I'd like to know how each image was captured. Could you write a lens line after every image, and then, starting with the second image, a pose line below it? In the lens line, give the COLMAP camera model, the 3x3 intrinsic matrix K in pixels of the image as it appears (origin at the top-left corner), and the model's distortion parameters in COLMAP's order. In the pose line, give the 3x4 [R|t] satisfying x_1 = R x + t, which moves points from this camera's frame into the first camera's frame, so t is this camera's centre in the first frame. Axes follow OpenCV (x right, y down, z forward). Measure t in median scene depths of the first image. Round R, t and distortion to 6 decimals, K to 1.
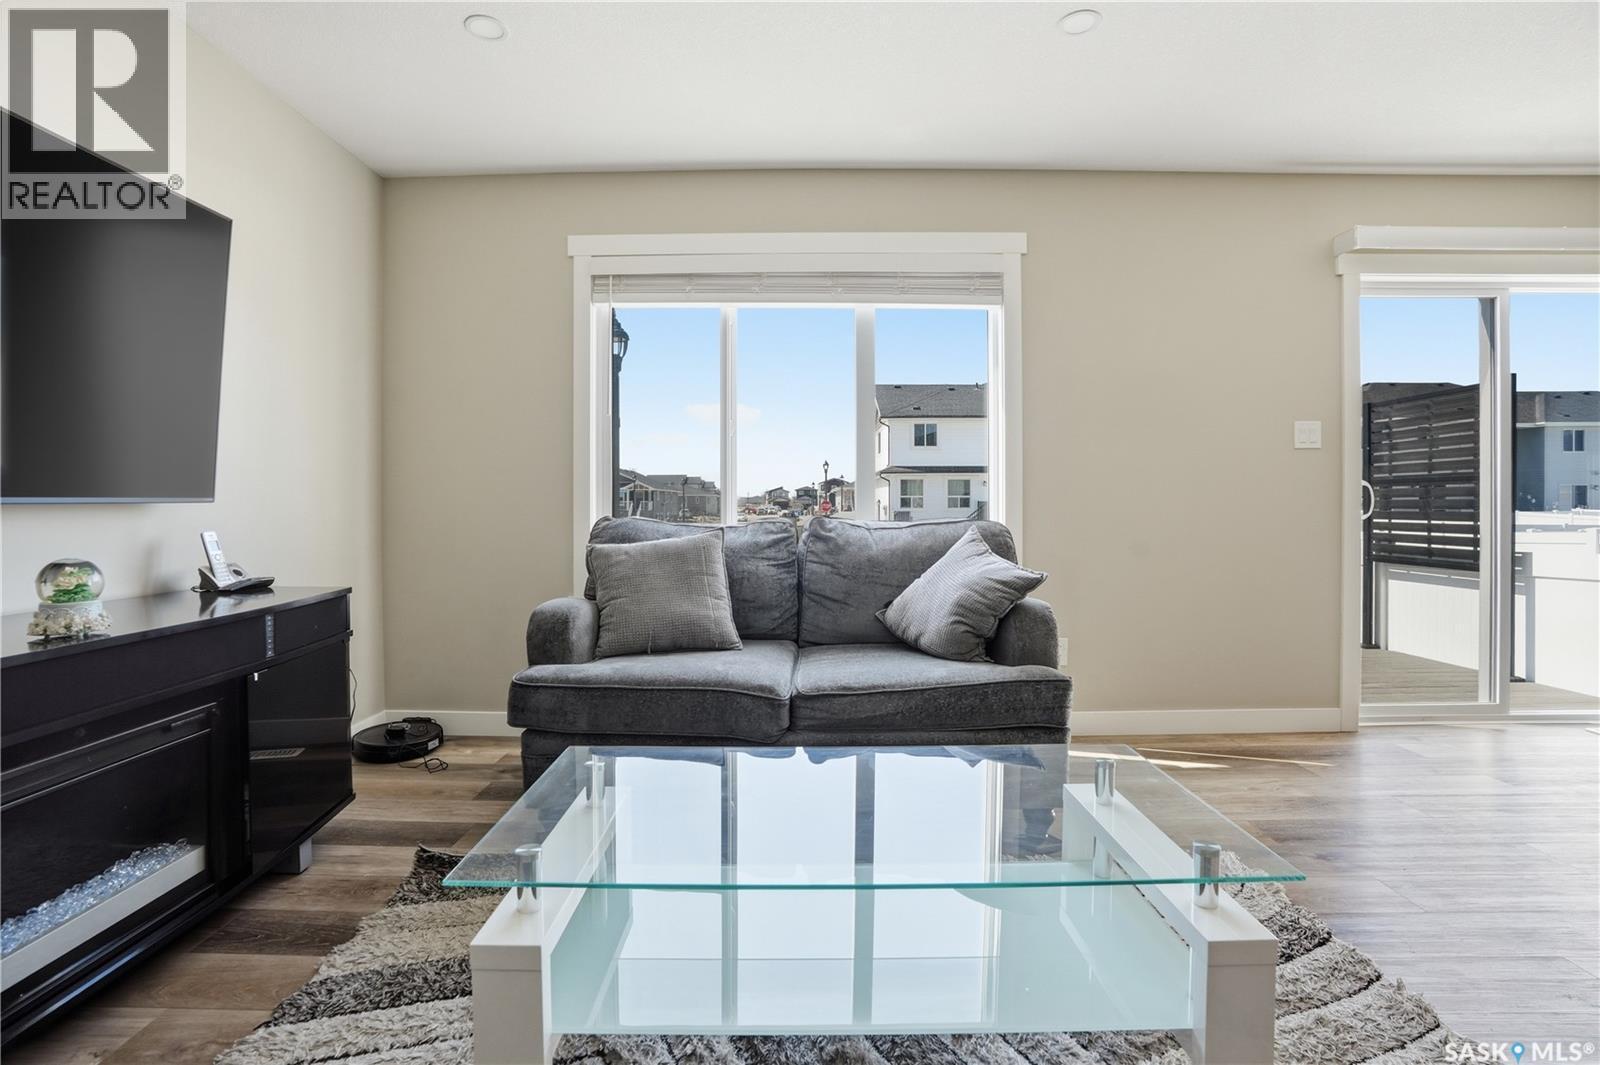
lens RADIAL K [[748.4, 0, 787.8], [0, 748.4, 517.7], [0, 0, 1]] dist [-0.069511, 0.030340]
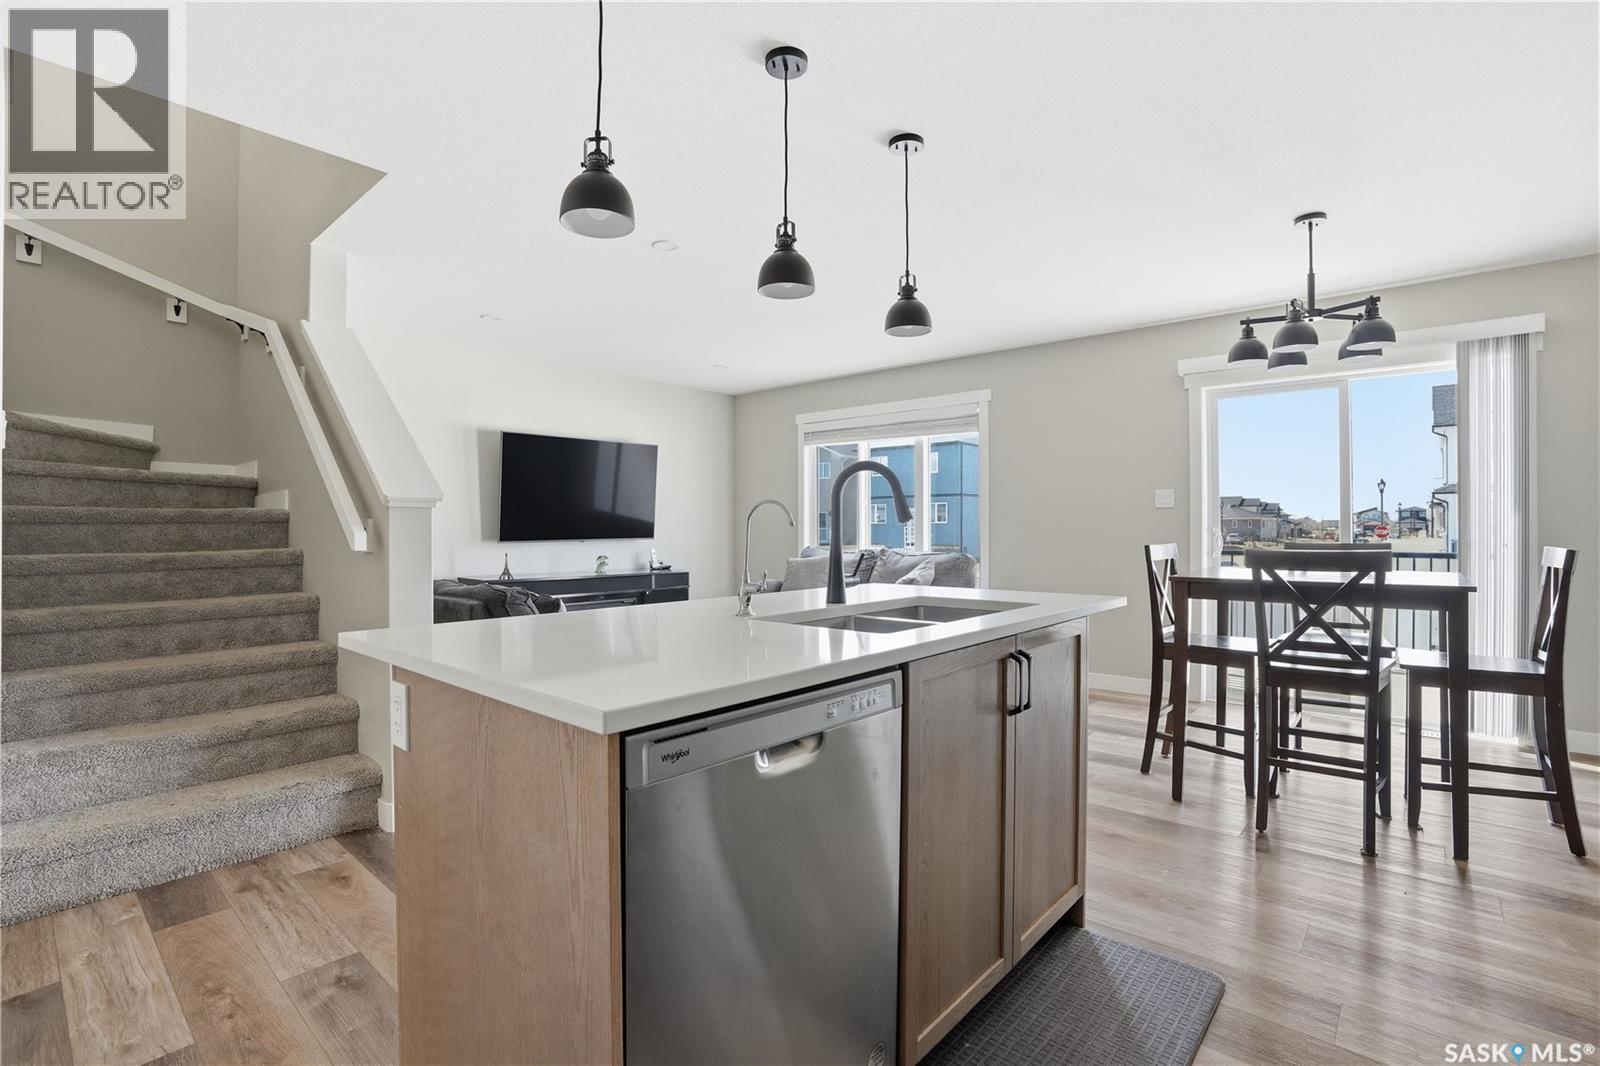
lens RADIAL K [[748.4, 0, 787.8], [0, 748.4, 518.2], [0, 0, 1]] dist [-0.069511, 0.030340]
pose [[0.747629, -0.007481, -0.664074, 1.142340], [-0.012932, 0.999583, -0.025821, -0.024745], [0.663990, 0.027892, 0.747221, -0.645934]]
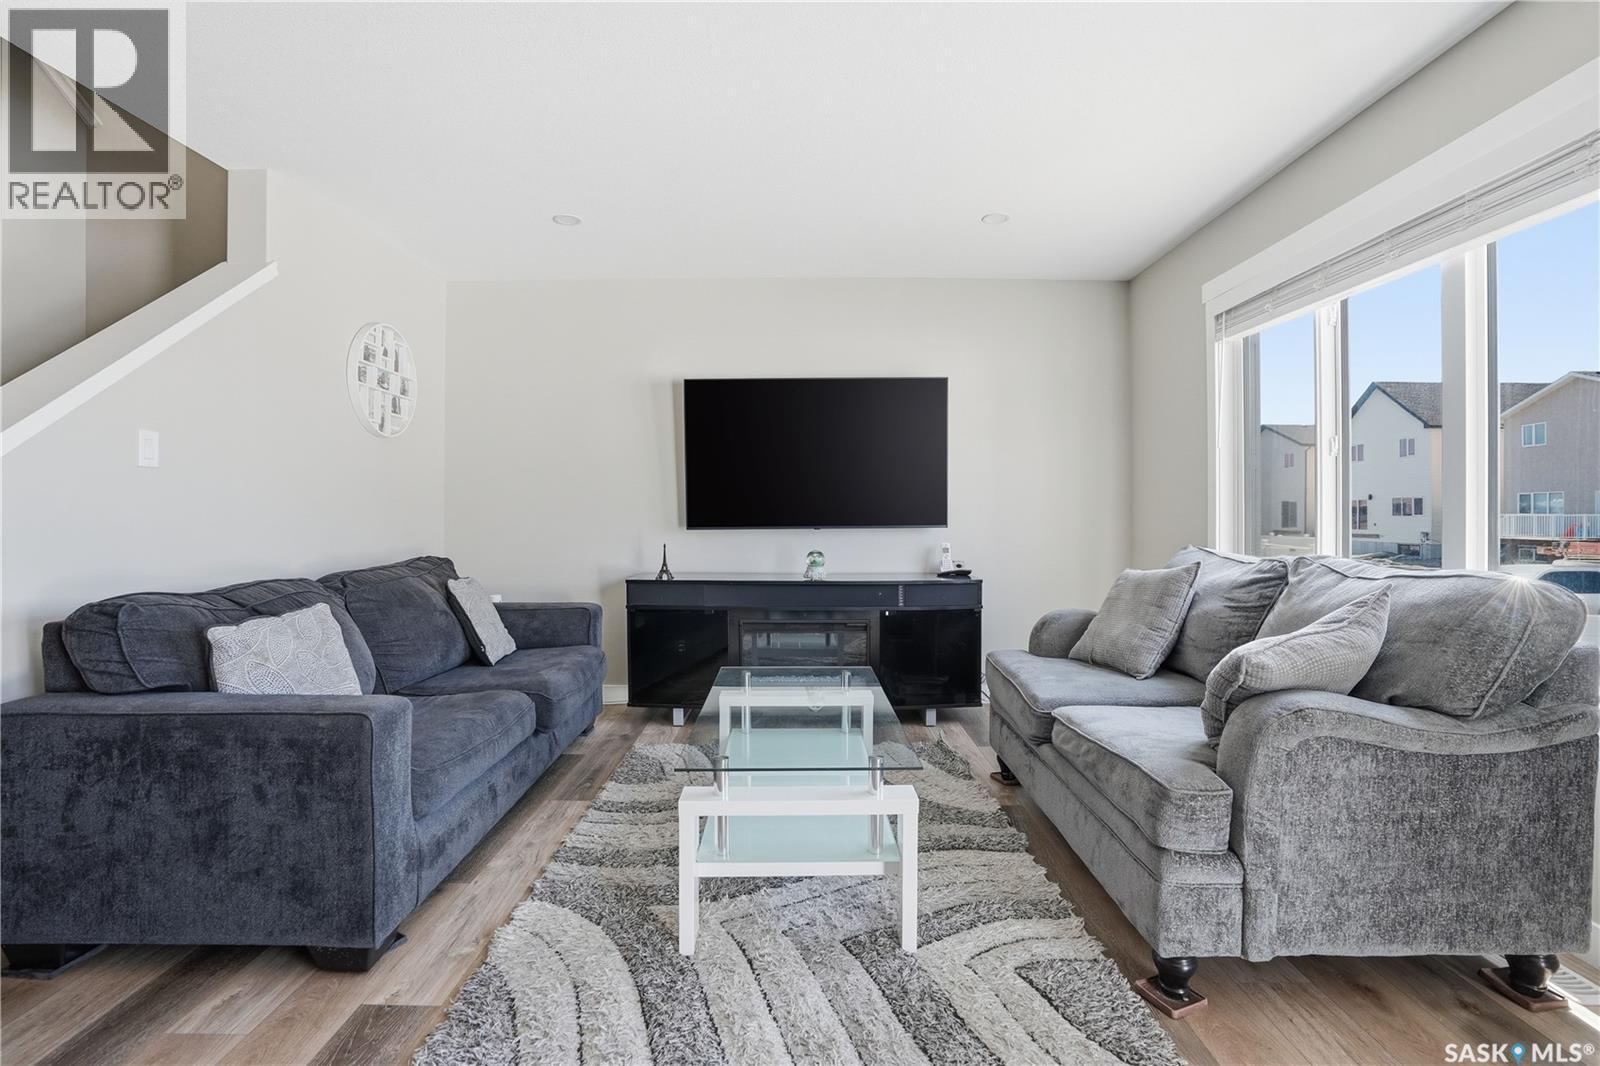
lens RADIAL K [[748.4, 0, 787.8], [0, 748.4, 518.2], [0, 0, 1]] dist [-0.069511, 0.030340]
pose [[-0.009336, 0.008896, -0.999917, 0.793635], [-0.017122, 0.999812, 0.009055, -0.038022], [0.999810, 0.017205, -0.009182, 0.405852]]
